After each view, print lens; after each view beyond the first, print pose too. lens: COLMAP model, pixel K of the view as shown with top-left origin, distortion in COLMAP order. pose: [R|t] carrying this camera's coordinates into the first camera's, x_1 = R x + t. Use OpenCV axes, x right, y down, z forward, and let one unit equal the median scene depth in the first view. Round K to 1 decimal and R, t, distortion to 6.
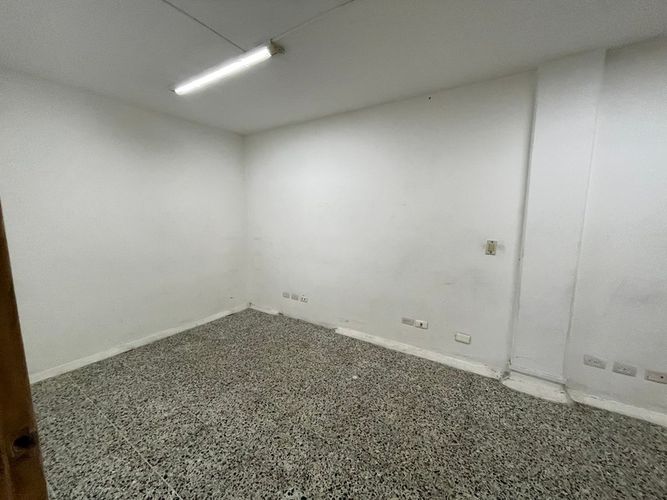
lens RADIAL K [[268.8, 0, 332.4], [0, 268.8, 249.4], [0, 0, 1]] dist [-0.001637, -0.000204]
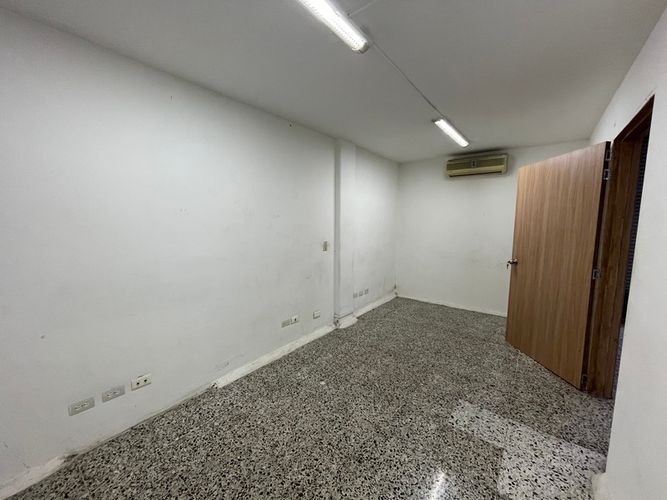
lens RADIAL K [[268.8, 0, 332.4], [0, 268.8, 249.4], [0, 0, 1]] dist [-0.001637, -0.000204]
pose [[0.089689, -0.114992, 0.989309, -0.829990], [0.125744, 0.986671, 0.103285, -0.128160], [-0.988000, 0.115136, 0.102954, 0.753031]]
